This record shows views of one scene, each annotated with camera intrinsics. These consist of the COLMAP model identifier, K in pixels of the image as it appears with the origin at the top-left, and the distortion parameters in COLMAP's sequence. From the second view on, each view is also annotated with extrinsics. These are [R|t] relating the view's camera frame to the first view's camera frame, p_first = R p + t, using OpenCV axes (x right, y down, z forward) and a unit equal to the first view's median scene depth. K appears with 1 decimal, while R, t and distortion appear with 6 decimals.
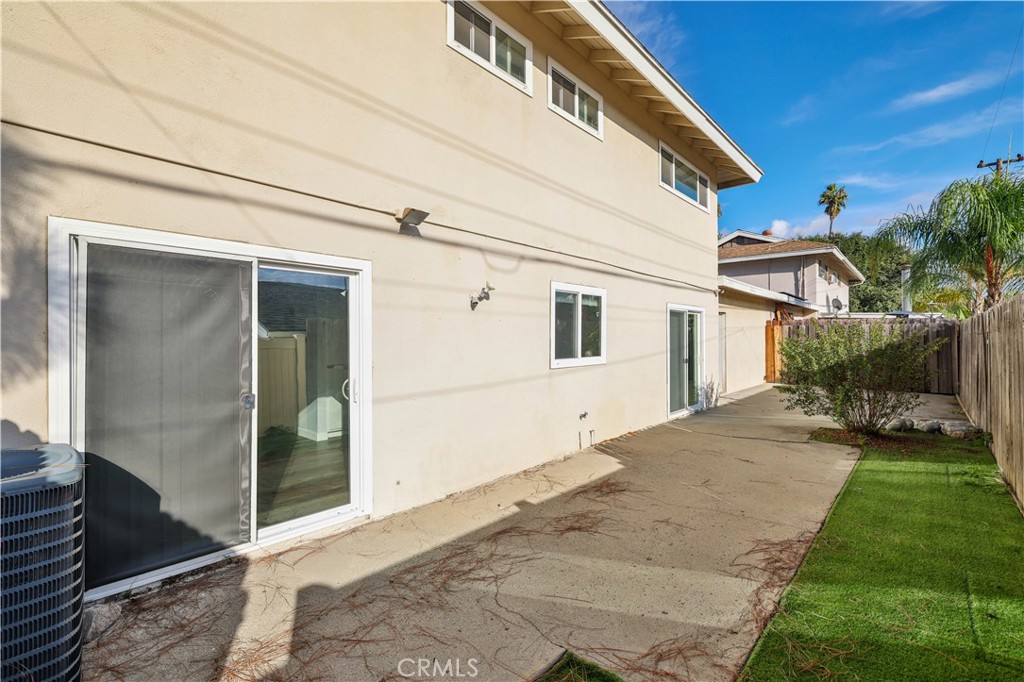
lens RADIAL K [[459.5, 0, 510.9], [0, 459.5, 342.2], [0, 0, 1]] dist [0.000081, -0.000919]
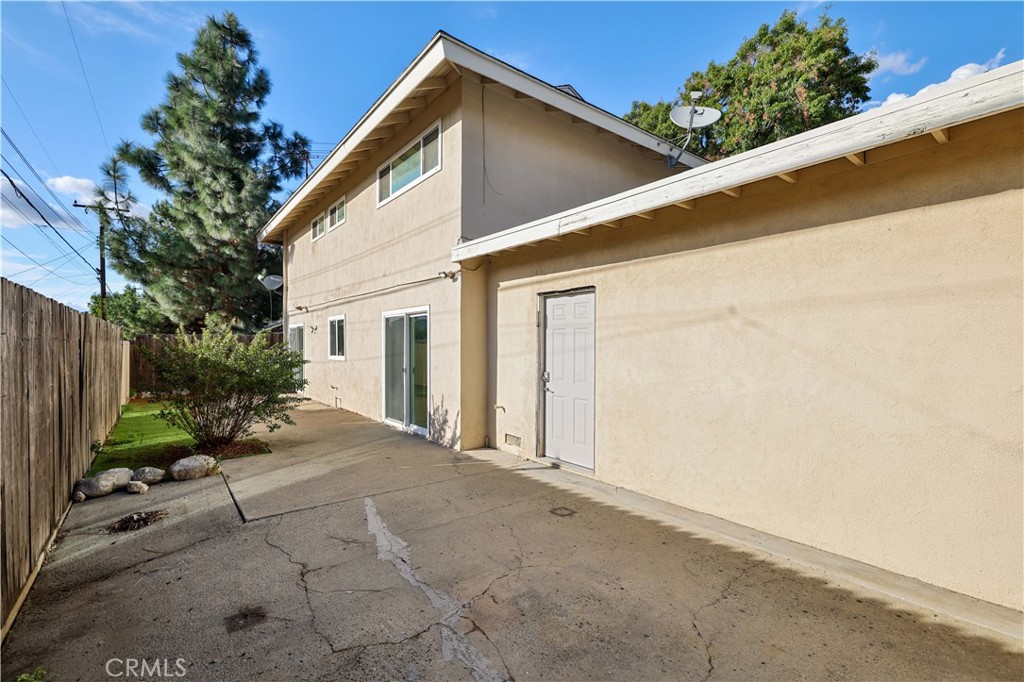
lens RADIAL K [[459.5, 0, 509.0], [0, 459.5, 344.8], [0, 0, 1]] dist [0.000081, -0.000919]
pose [[-0.183915, 0.004814, -0.982930, 0.556751], [-0.004272, 0.999975, 0.005697, -0.006448], [0.982933, 0.005247, -0.183890, 0.619476]]
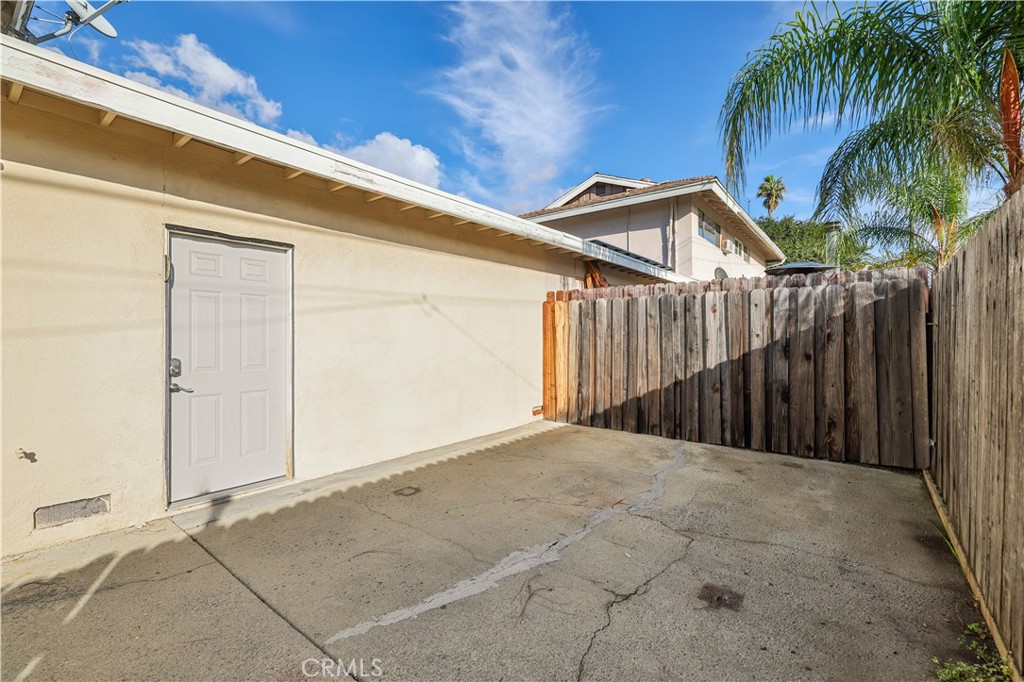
lens RADIAL K [[459.5, 0, 509.4], [0, 459.5, 339.3], [0, 0, 1]] dist [0.000081, -0.000919]
pose [[0.997124, -0.002502, 0.075741, 0.387825], [0.003200, 0.999953, -0.009098, 0.005998], [-0.075714, 0.009314, 0.997086, 0.417520]]
